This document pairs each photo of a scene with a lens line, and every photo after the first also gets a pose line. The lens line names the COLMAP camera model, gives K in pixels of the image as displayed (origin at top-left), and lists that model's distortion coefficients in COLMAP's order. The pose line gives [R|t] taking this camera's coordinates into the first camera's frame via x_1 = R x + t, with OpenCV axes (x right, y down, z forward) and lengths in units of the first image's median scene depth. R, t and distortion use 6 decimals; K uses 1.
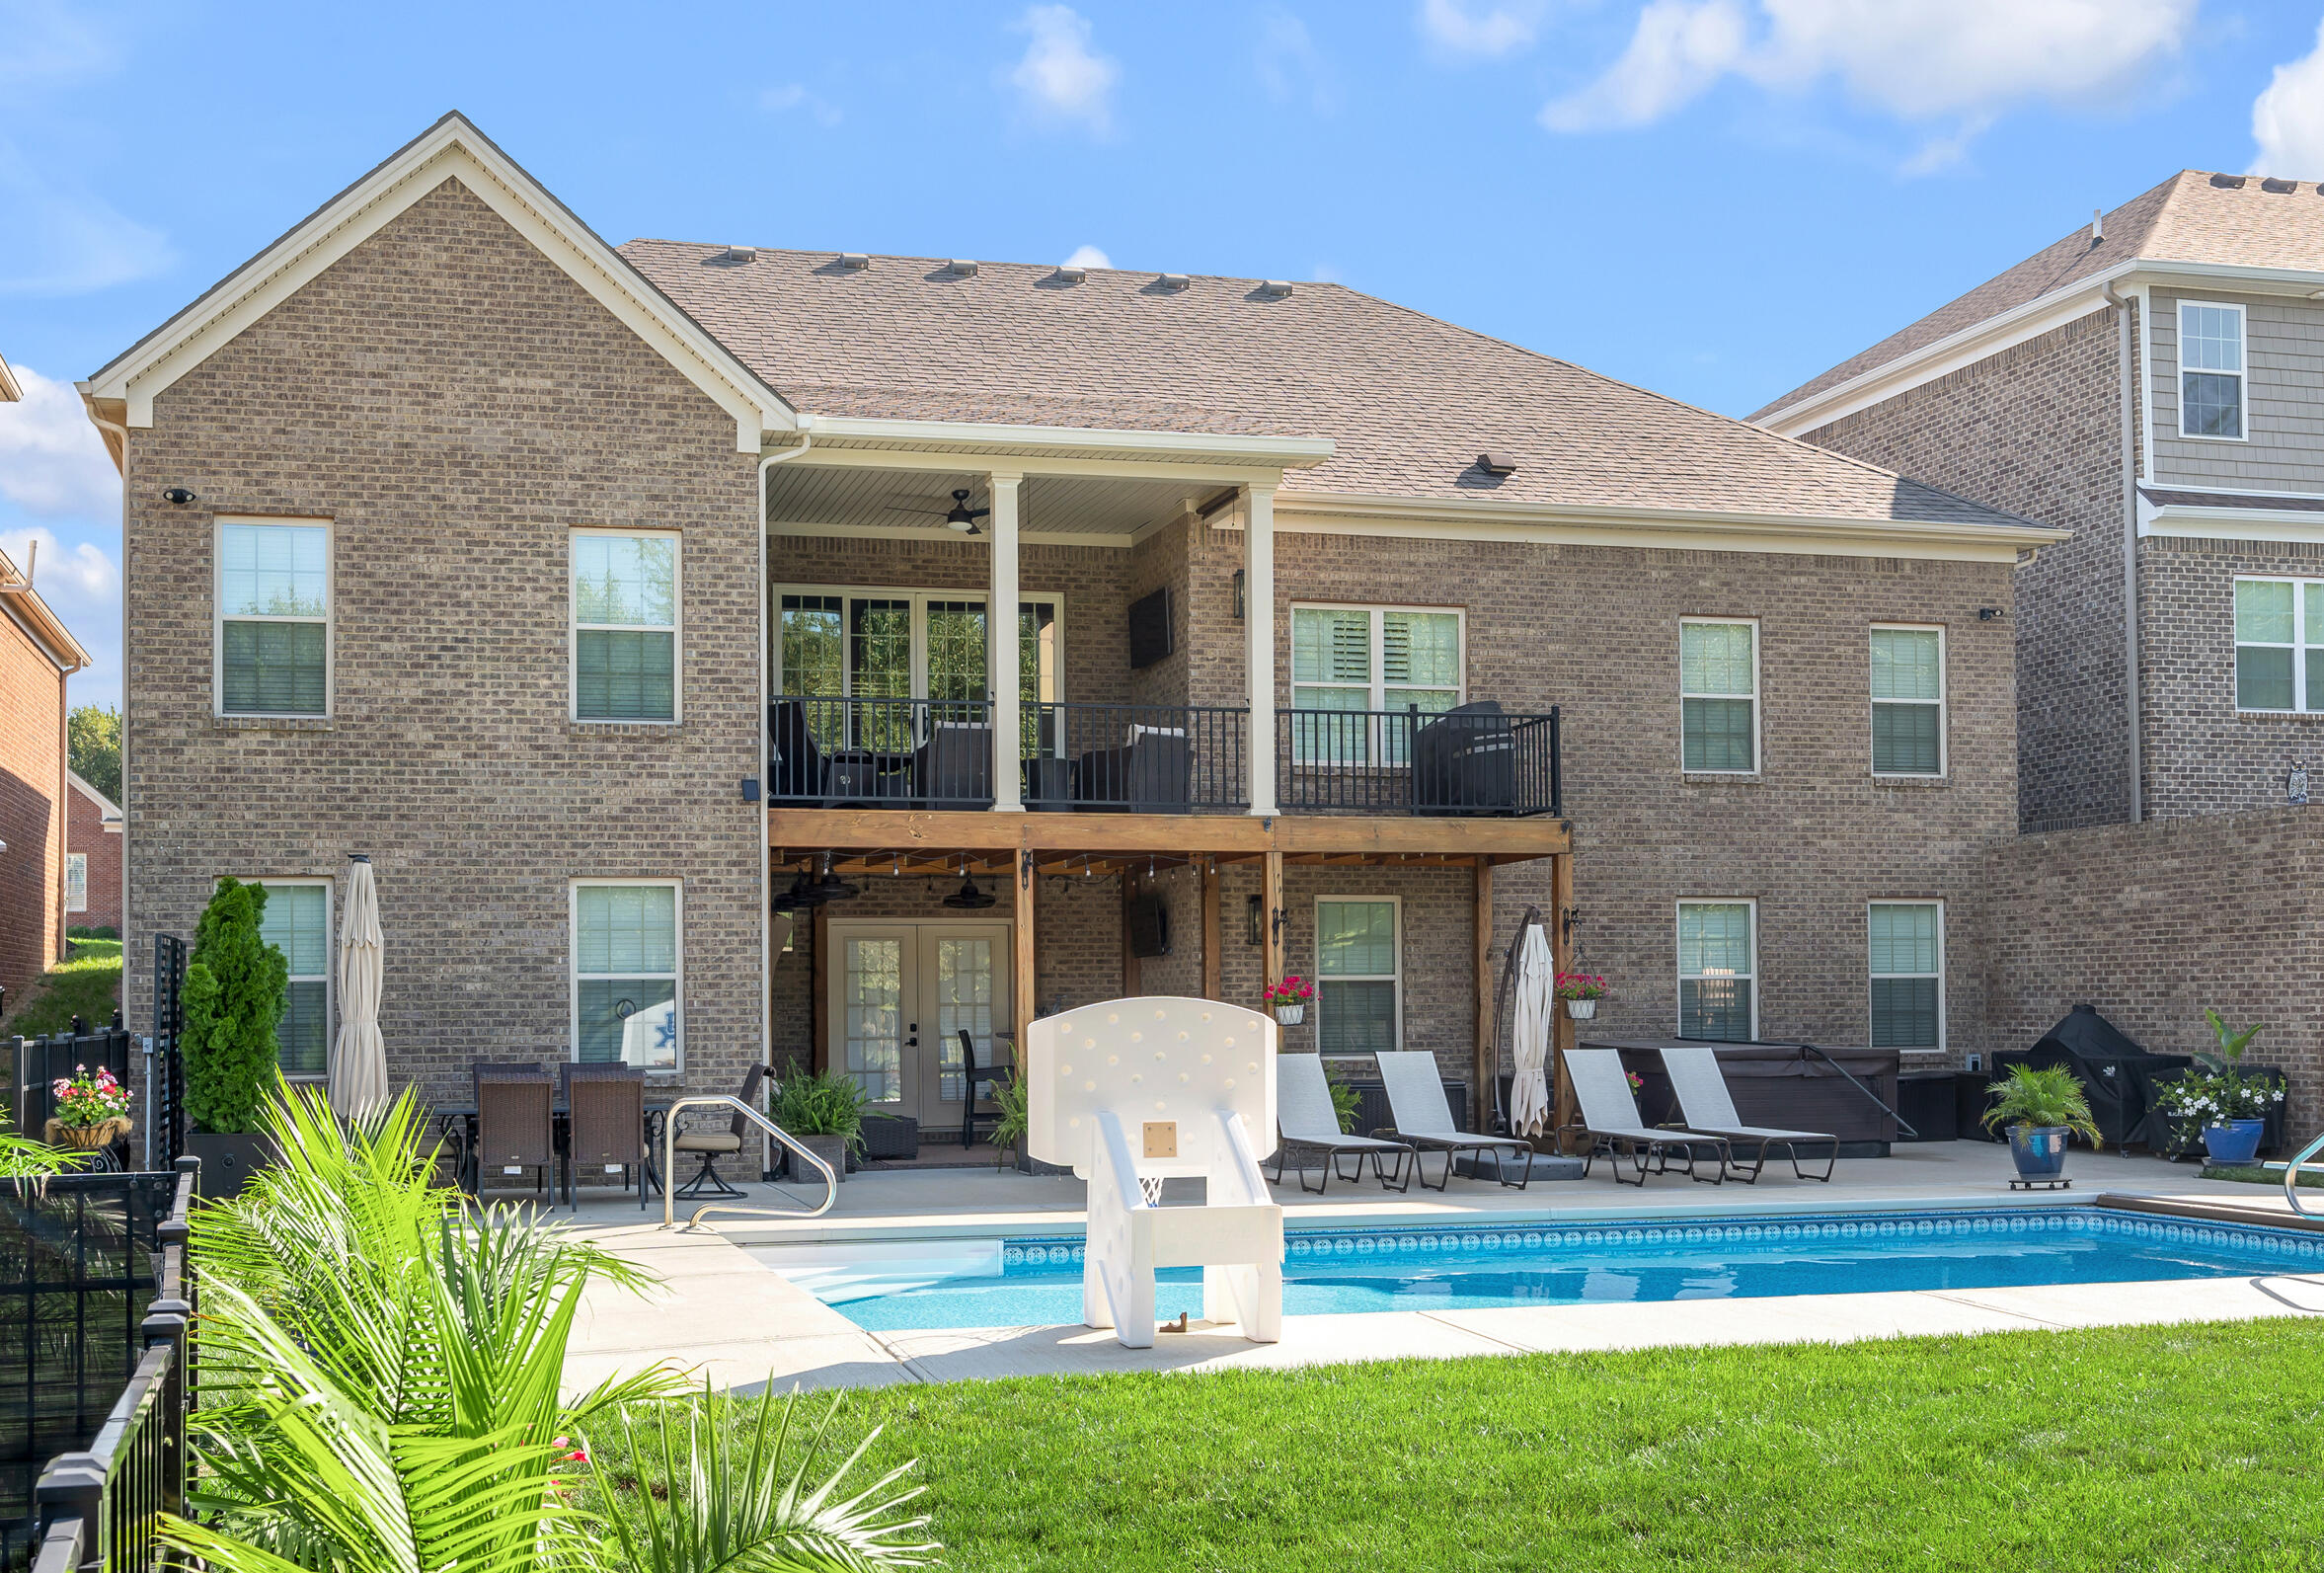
lens RADIAL K [[2497.6, 0, 970.2], [0, 2497.6, 938.1], [0, 0, 1]] dist [-0.022090, -0.000903]
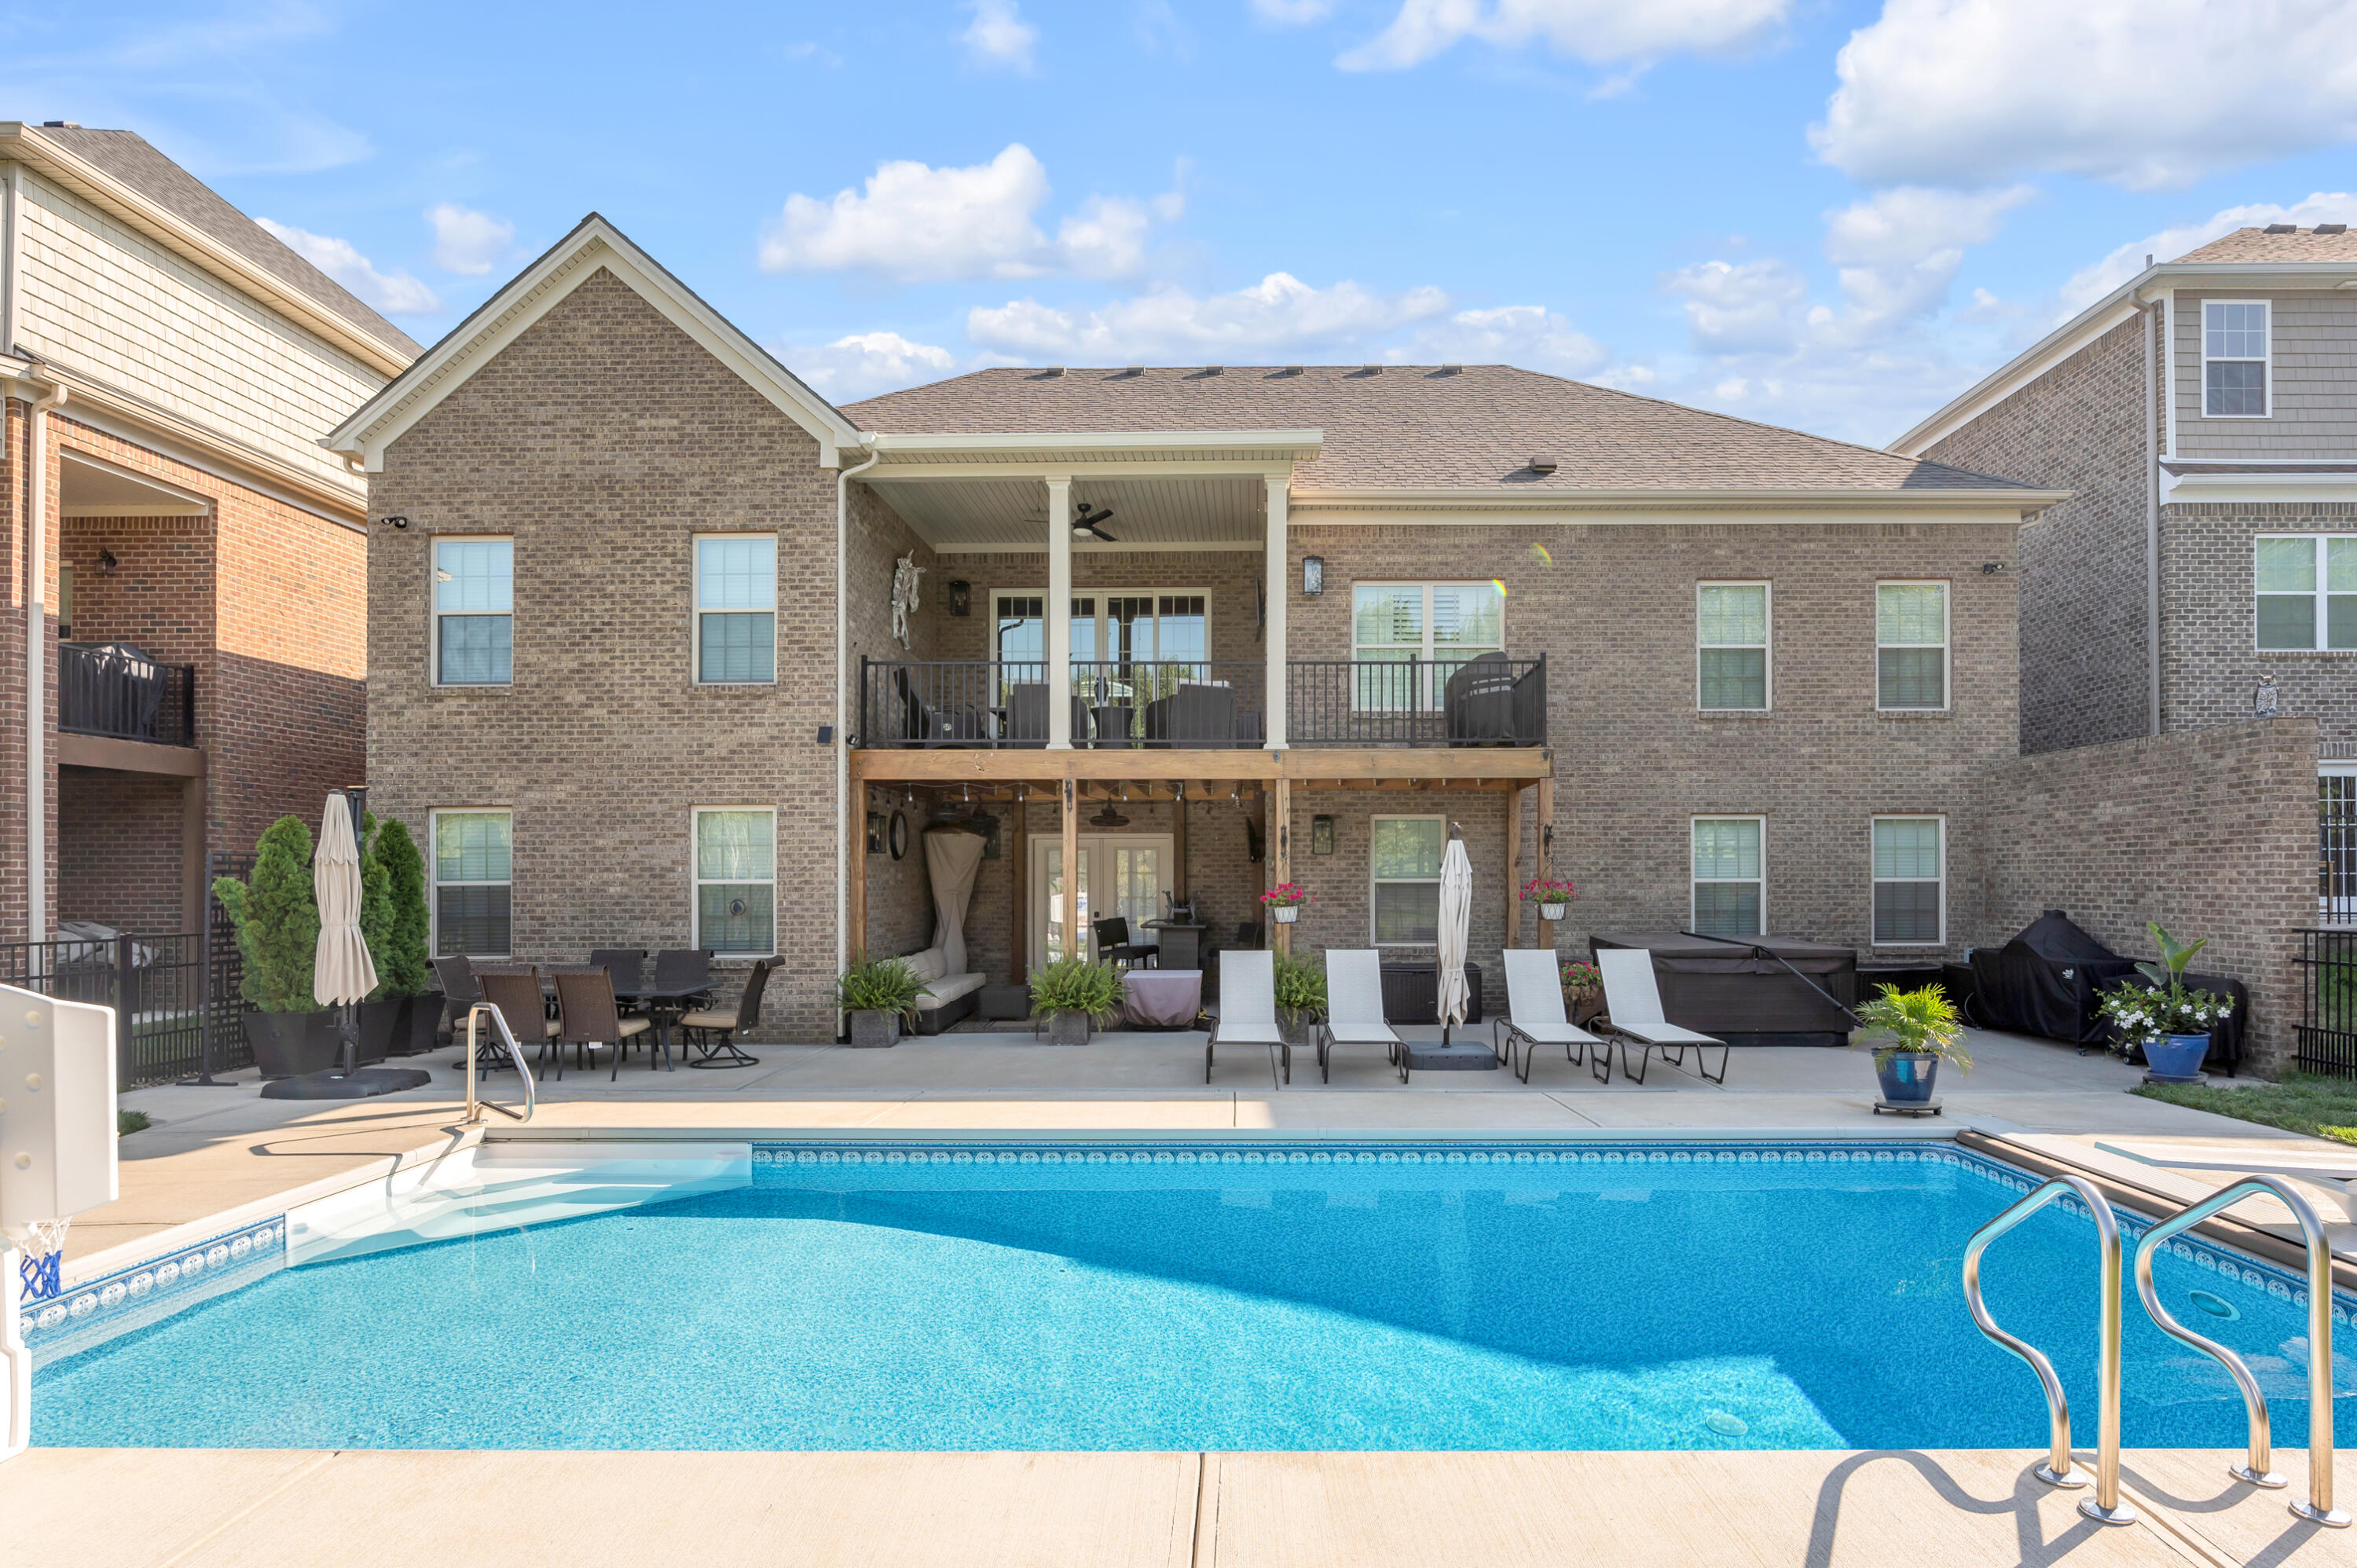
lens RADIAL K [[1313.0, 0, 1236.9], [0, 1313.0, 863.8], [0, 0, 1]] dist [-0.011917, 0.001004]
pose [[0.969824, 0.002259, -0.243797, 0.243786], [0.002244, 0.999832, 0.018191, -0.005024], [0.243797, -0.018189, 0.969656, 0.360494]]
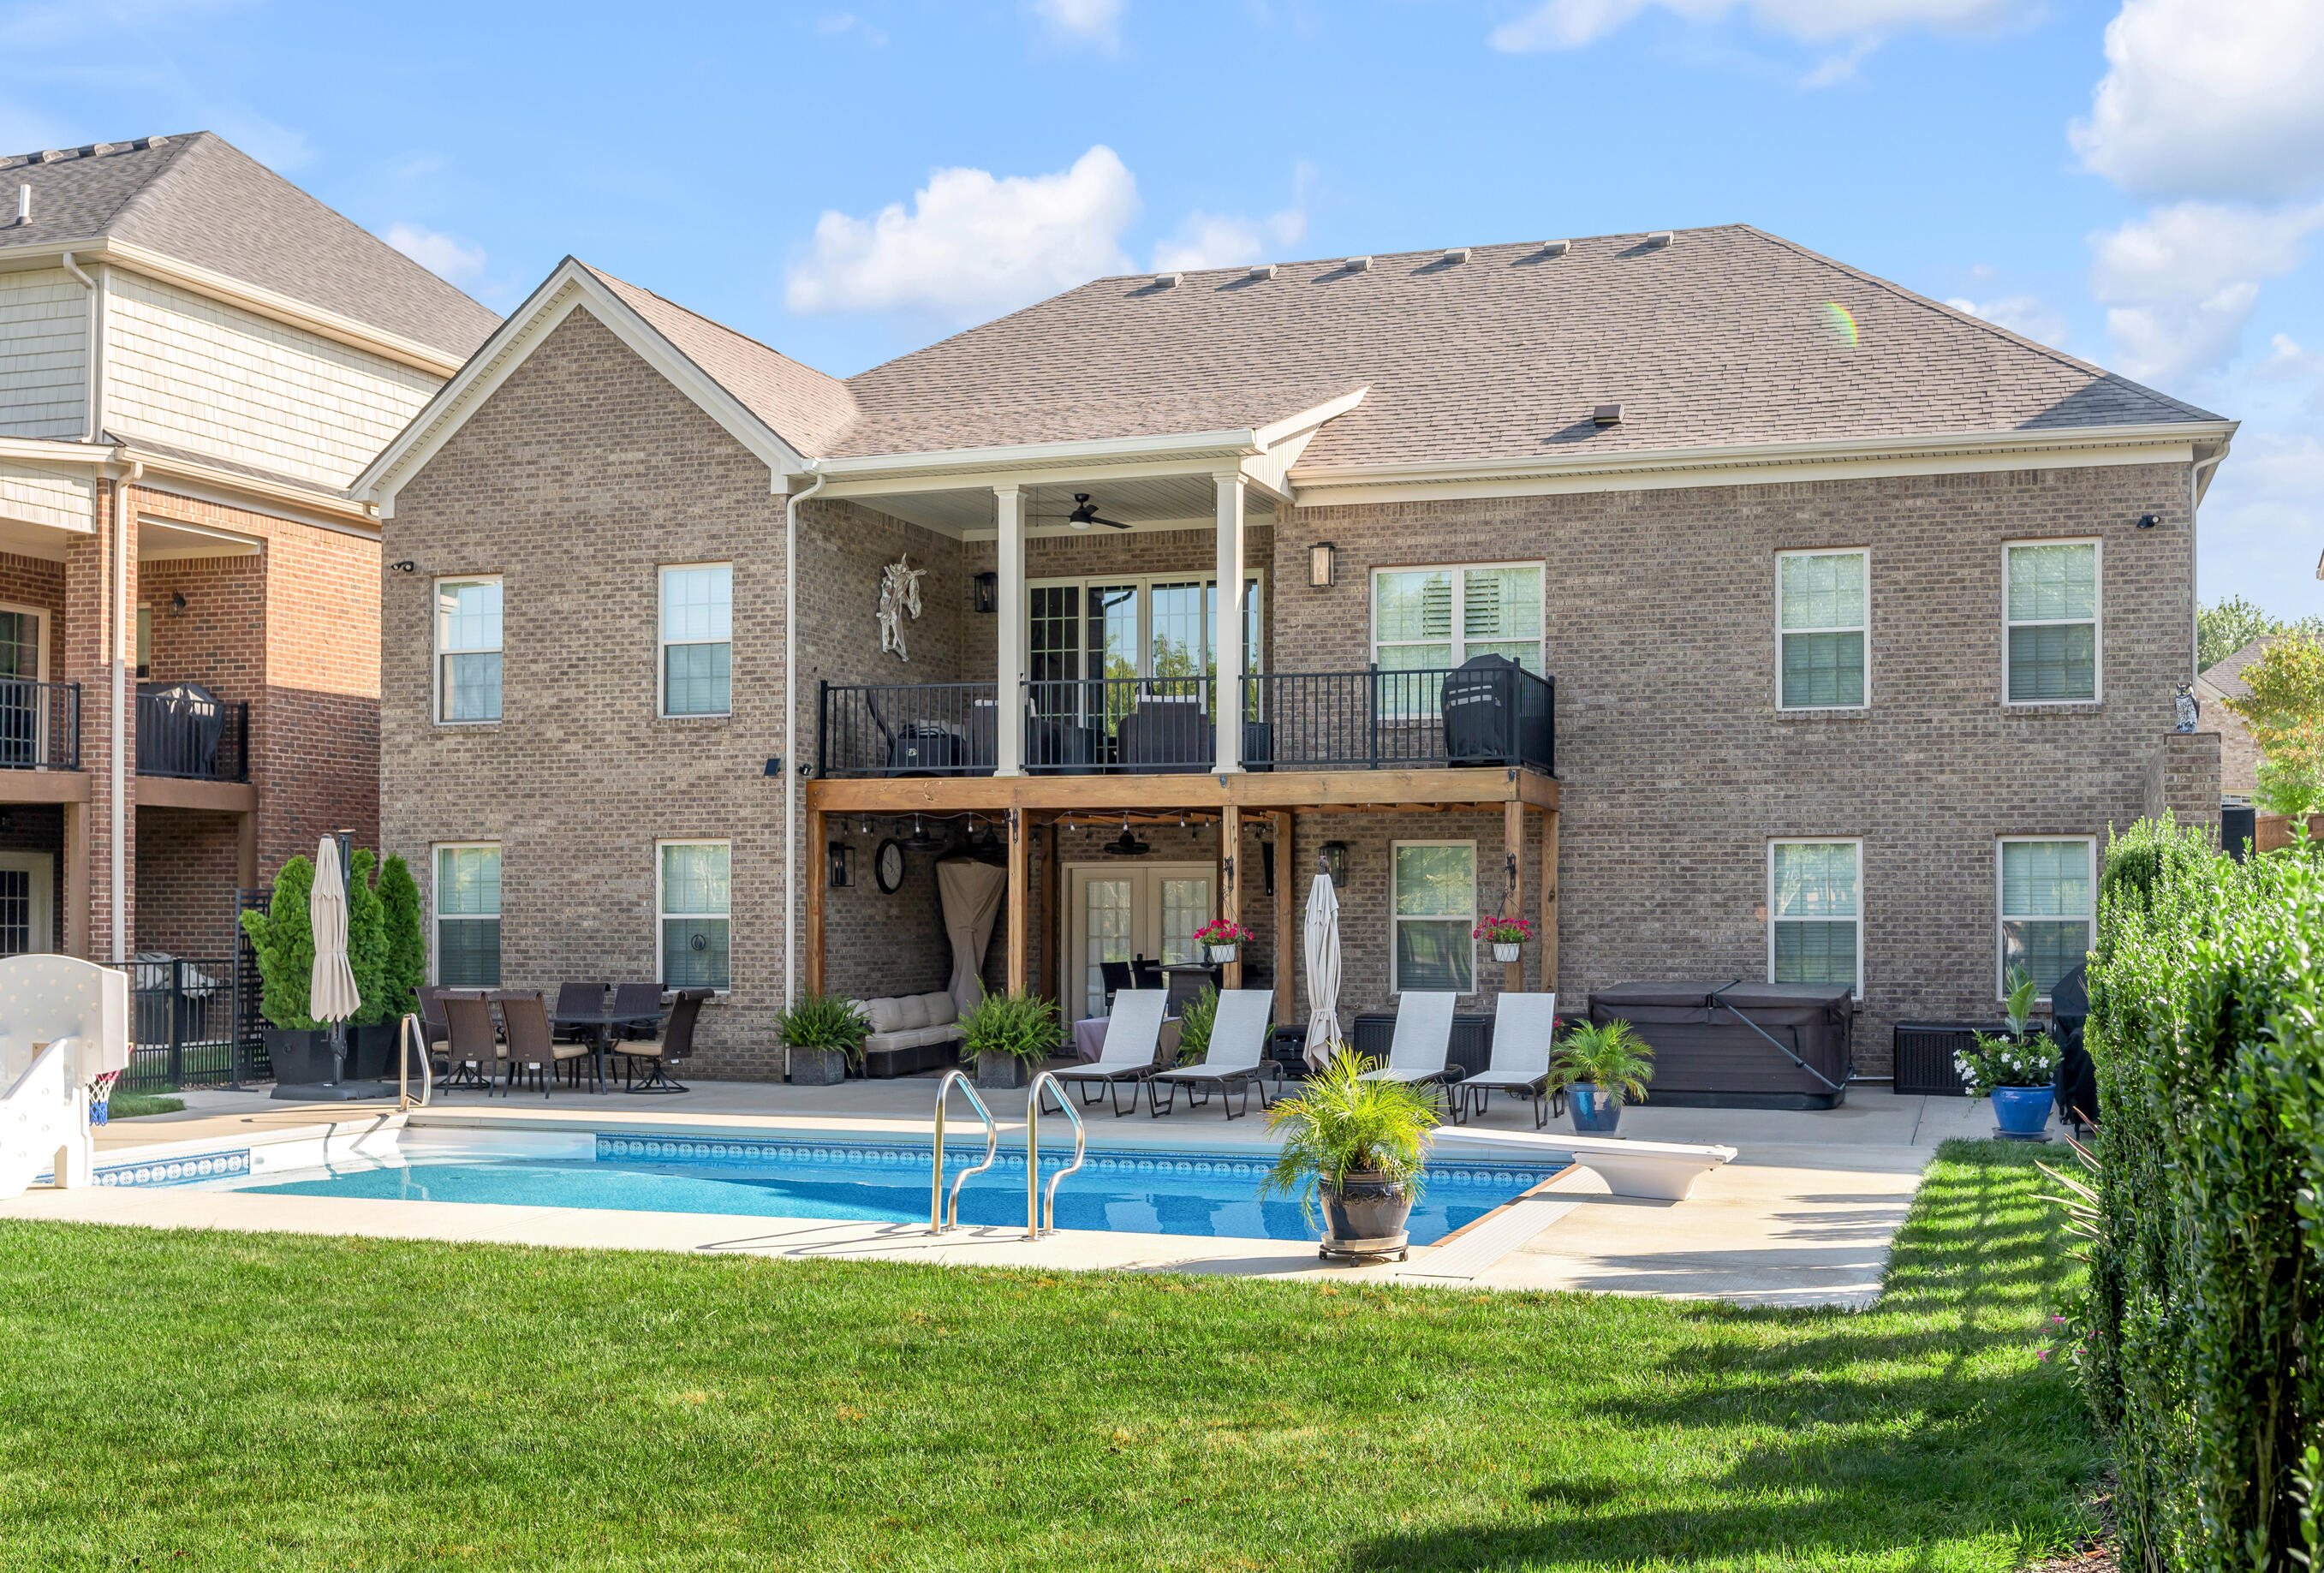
lens RADIAL K [[2388.9, 0, 1294.9], [0, 2388.9, 871.9], [0, 0, 1]] dist [-0.029329, 0.002592]
pose [[0.857042, -0.001506, -0.515245, 0.660037], [0.008033, 0.999913, 0.010441, -0.015376], [0.515185, -0.013087, 0.856979, 0.103263]]
